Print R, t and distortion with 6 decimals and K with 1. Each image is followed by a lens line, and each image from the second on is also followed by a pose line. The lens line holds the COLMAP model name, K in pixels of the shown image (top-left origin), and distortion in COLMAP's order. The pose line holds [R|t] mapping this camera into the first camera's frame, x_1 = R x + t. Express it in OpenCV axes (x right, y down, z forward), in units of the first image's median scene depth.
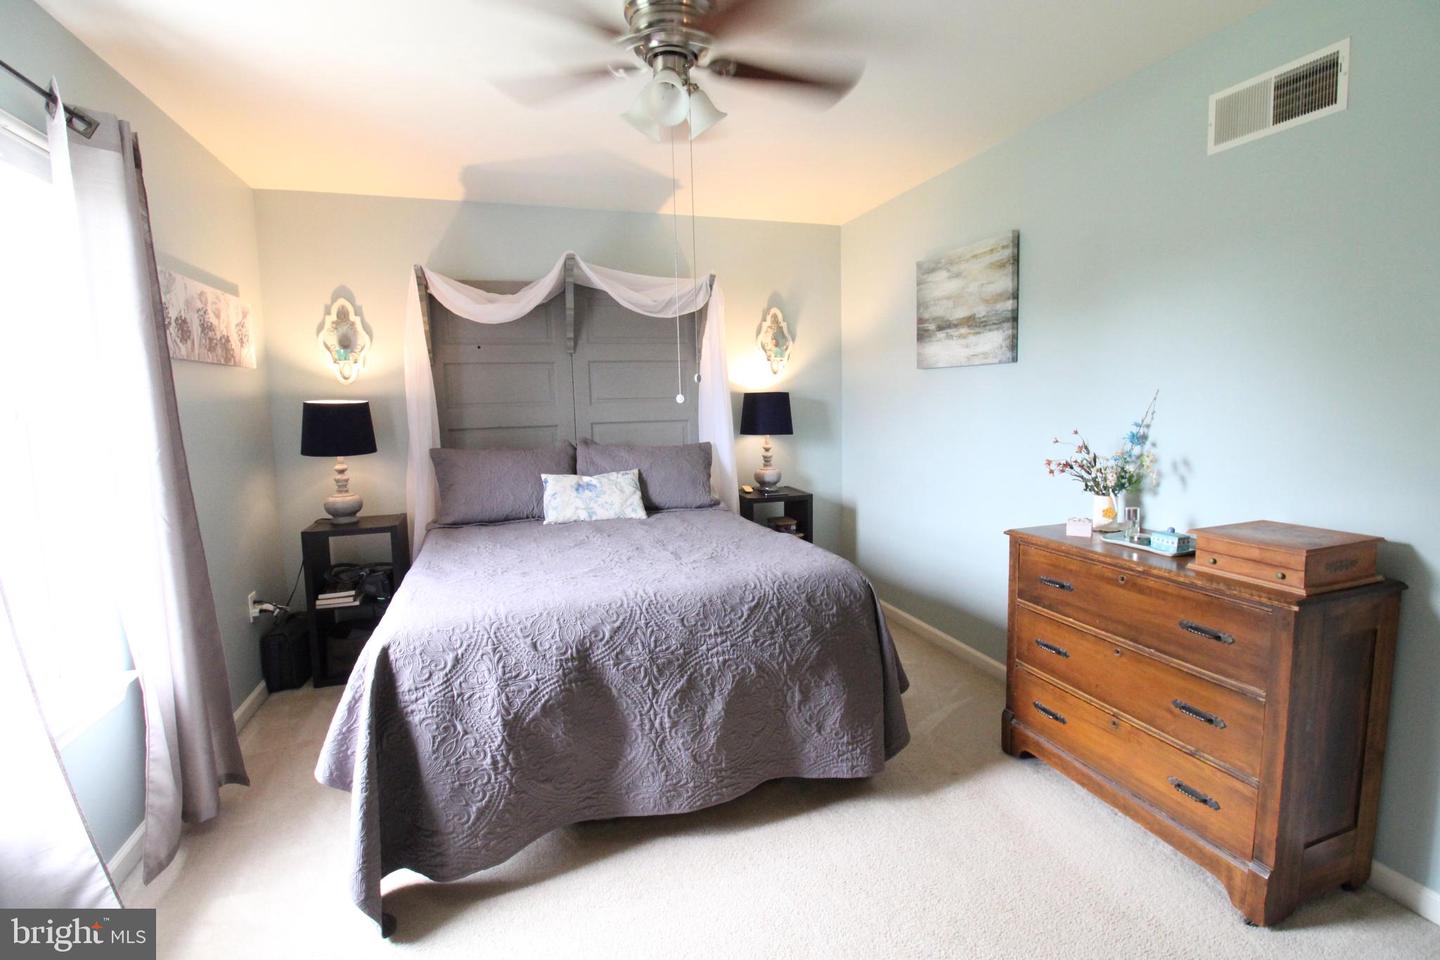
lens RADIAL K [[666.0, 0, 722.8], [0, 666.0, 476.9], [0, 0, 1]] dist [-0.004111, -0.003889]
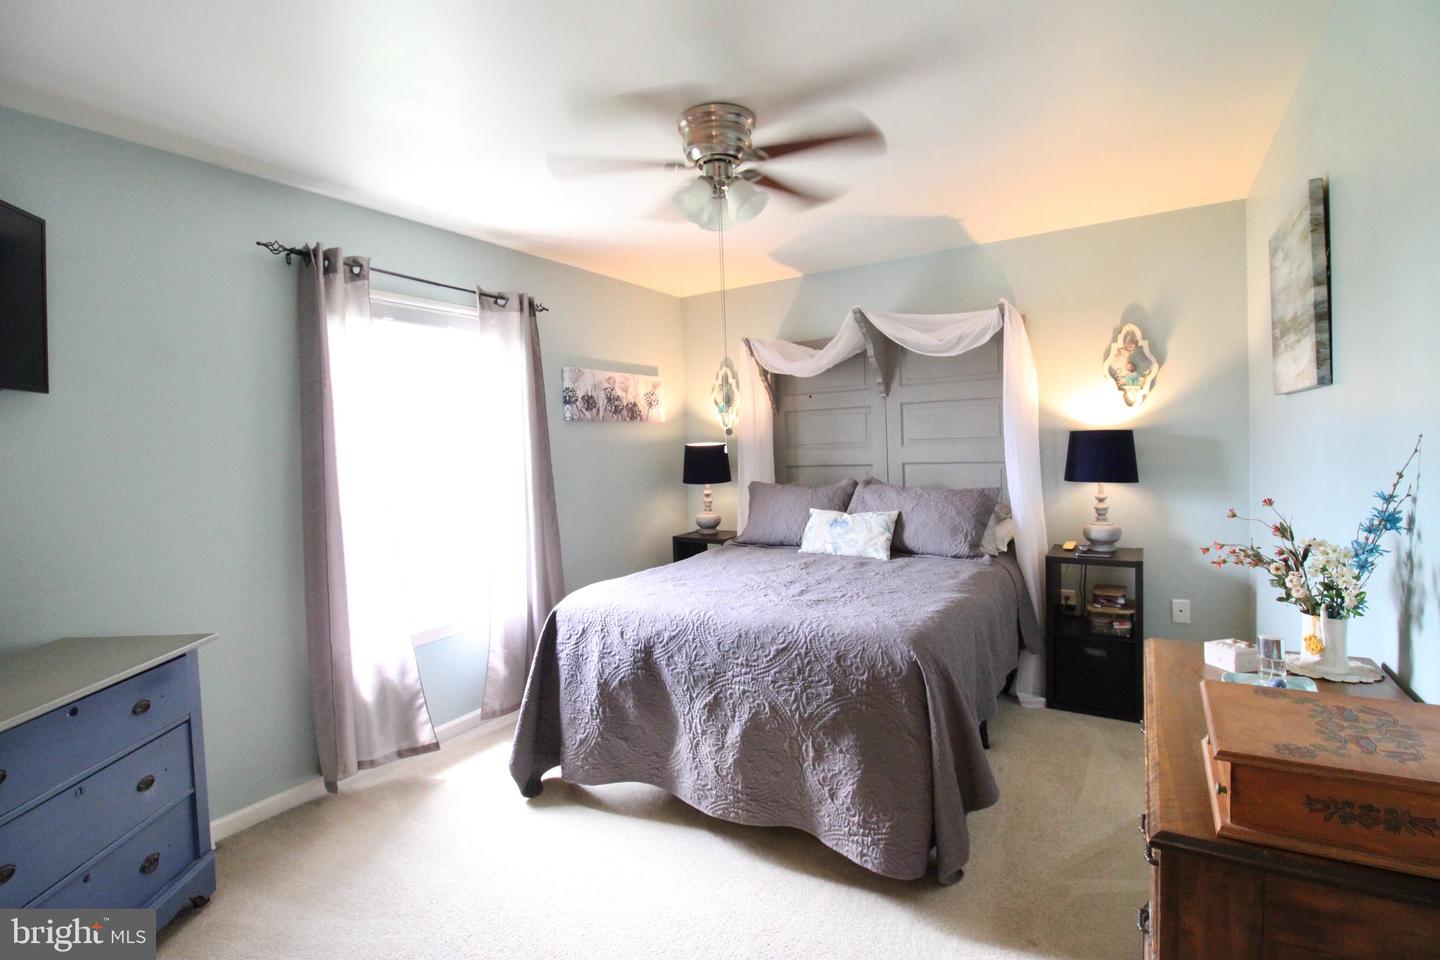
lens RADIAL K [[666.0, 0, 729.0], [0, 666.0, 476.7], [0, 0, 1]] dist [-0.004111, -0.003889]
pose [[0.642310, 0.038680, -0.765468, 0.563546], [-0.071445, 0.997399, -0.009550, -0.041677], [0.763108, 0.060823, 0.643403, 0.184705]]
